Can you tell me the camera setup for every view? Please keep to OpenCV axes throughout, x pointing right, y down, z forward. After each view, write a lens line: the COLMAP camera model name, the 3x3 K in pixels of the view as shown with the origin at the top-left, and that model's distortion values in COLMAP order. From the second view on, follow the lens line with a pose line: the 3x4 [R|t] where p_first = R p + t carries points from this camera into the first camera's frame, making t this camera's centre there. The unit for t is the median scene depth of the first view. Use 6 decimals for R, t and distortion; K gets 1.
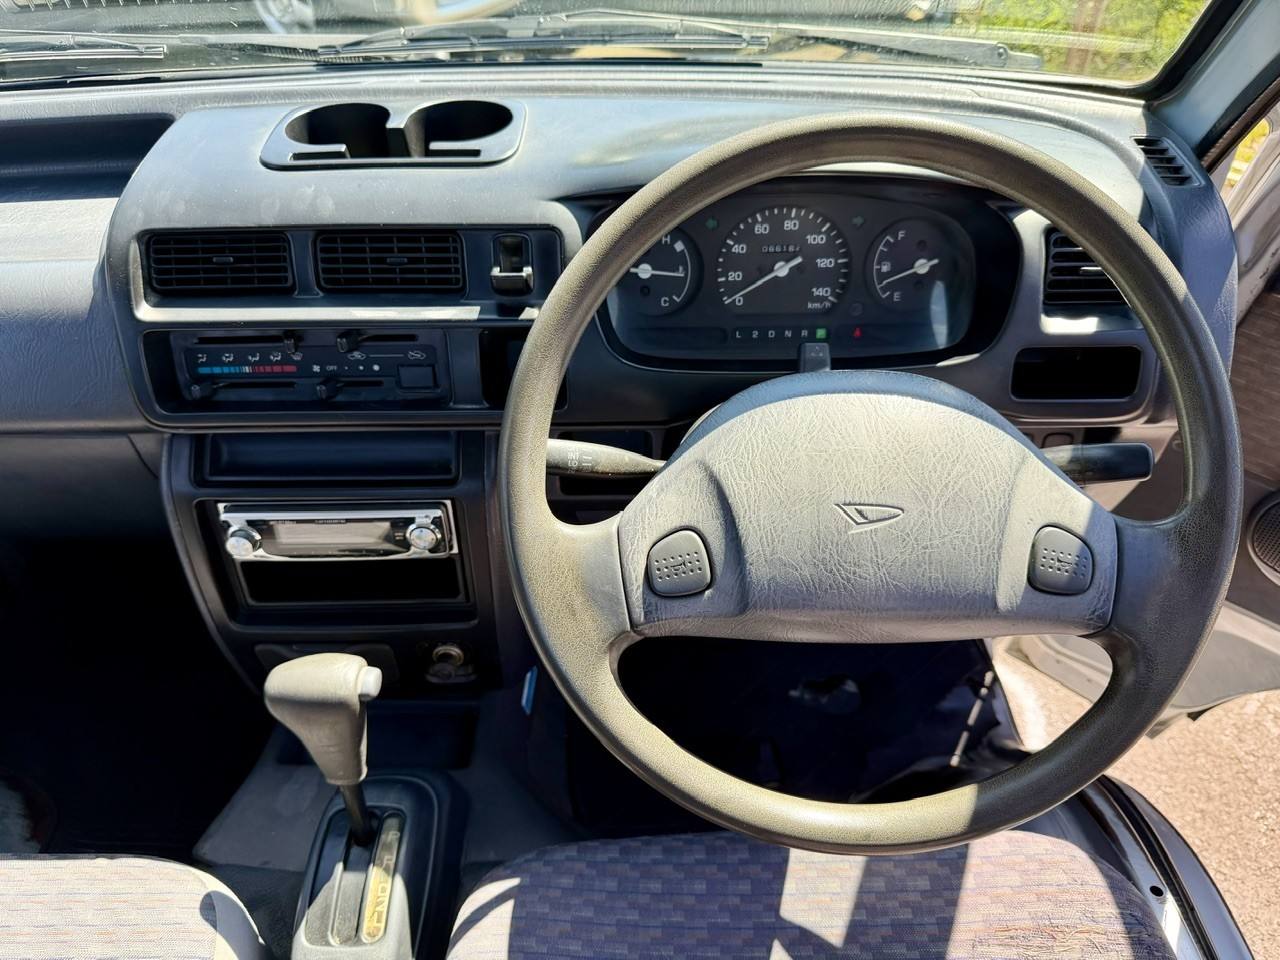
lens RADIAL K [[909.9, 0, 641.4], [0, 909.9, 497.3], [0, 0, 1]] dist [0.046402, -0.066560]
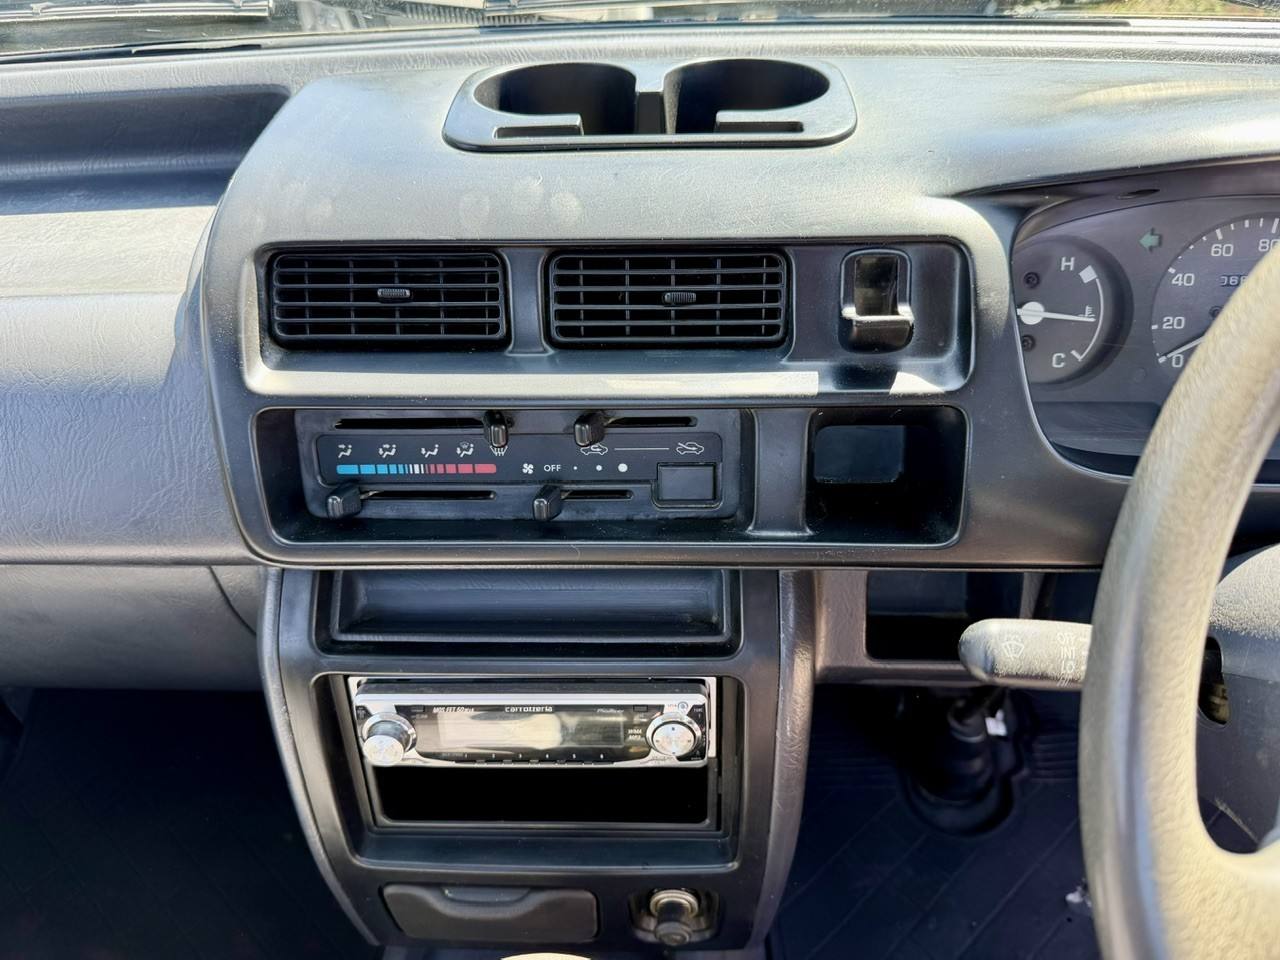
lens RADIAL K [[977.0, 0, 650.8], [0, 977.0, 494.9], [0, 0, 1]] dist [0.044045, -0.086267]
pose [[0.999546, 0.011123, -0.027994, -0.241303], [-0.012921, 0.997808, -0.064903, -0.077811], [0.027210, 0.065235, 0.997499, 0.330879]]
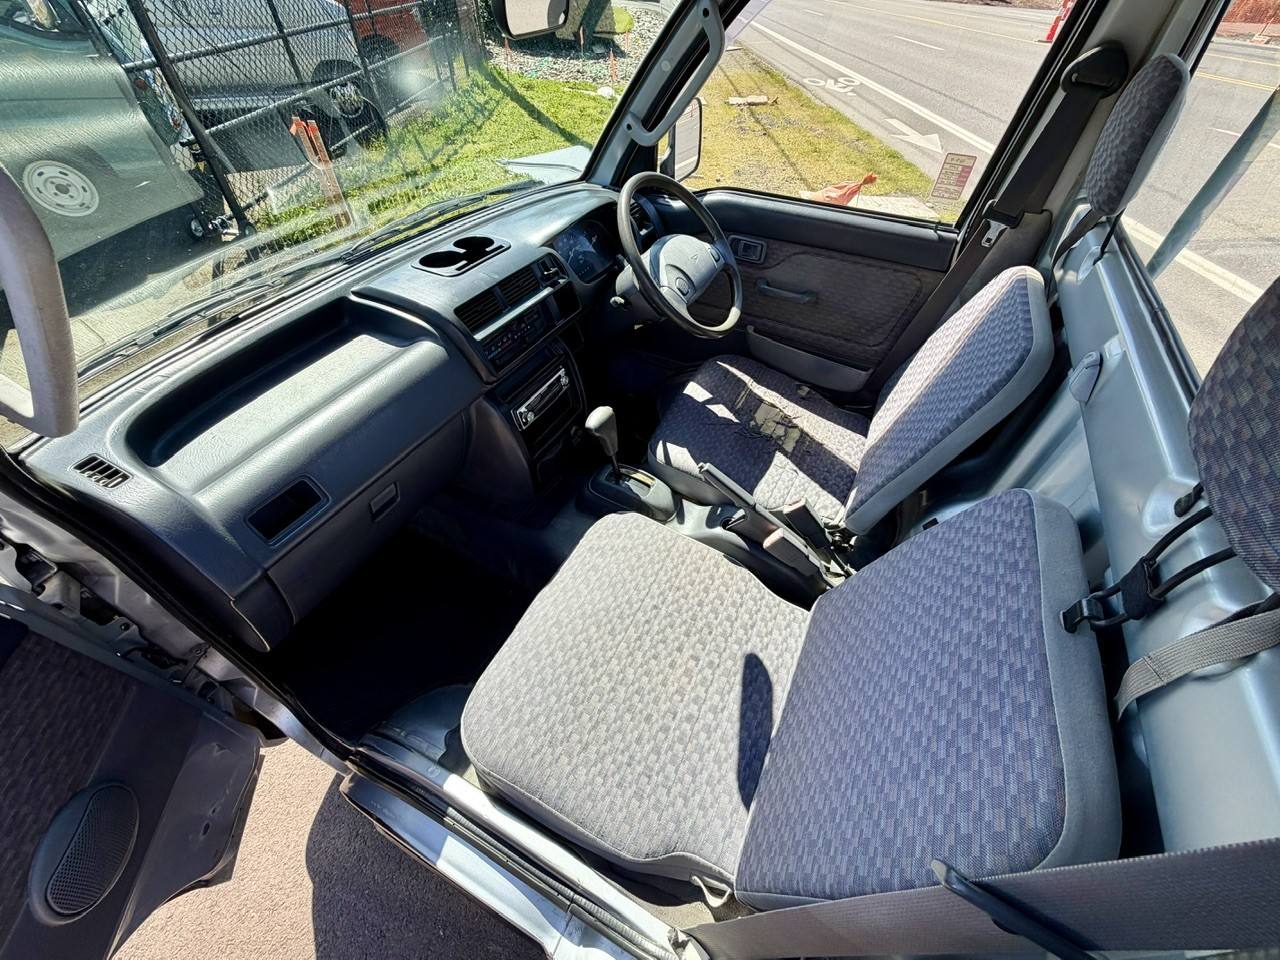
lens RADIAL K [[504.3, 0, 638.5], [0, 504.3, 479.3], [0, 0, 1]] dist [-0.002903, 0.000062]
pose [[0.435410, -0.615592, 0.656859, -1.346404], [0.610966, 0.737956, 0.286605, -0.036530], [-0.661165, 0.276528, 0.697419, -0.132234]]
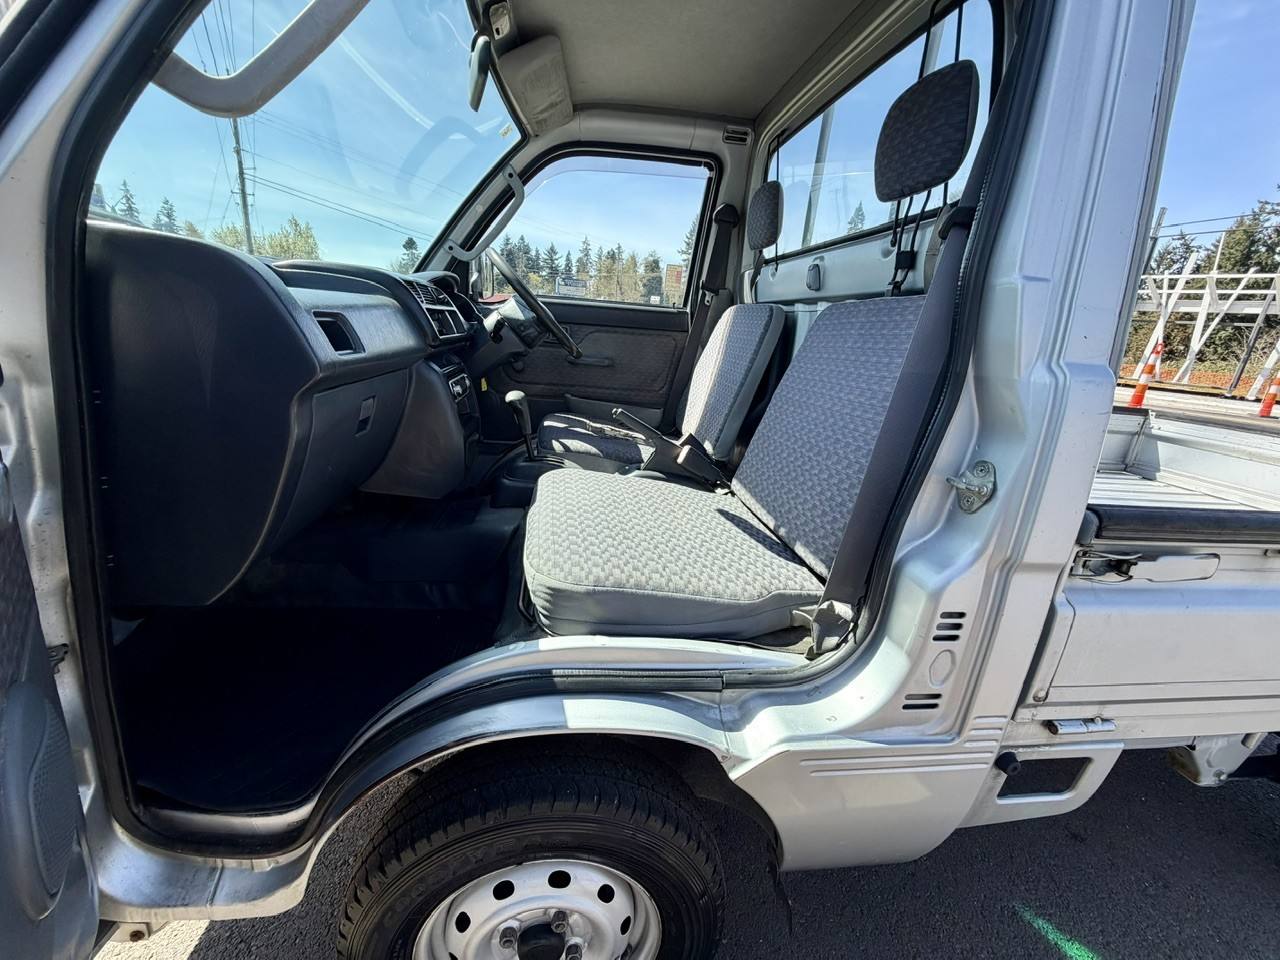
lens RADIAL K [[504.3, 0, 636.7], [0, 504.3, 478.3], [0, 0, 1]] dist [-0.002903, 0.000062]
pose [[-0.149533, -0.271755, 0.950678, -2.061923], [0.646691, 0.700444, 0.301943, 0.135336], [-0.747951, 0.659945, 0.071002, 0.710167]]
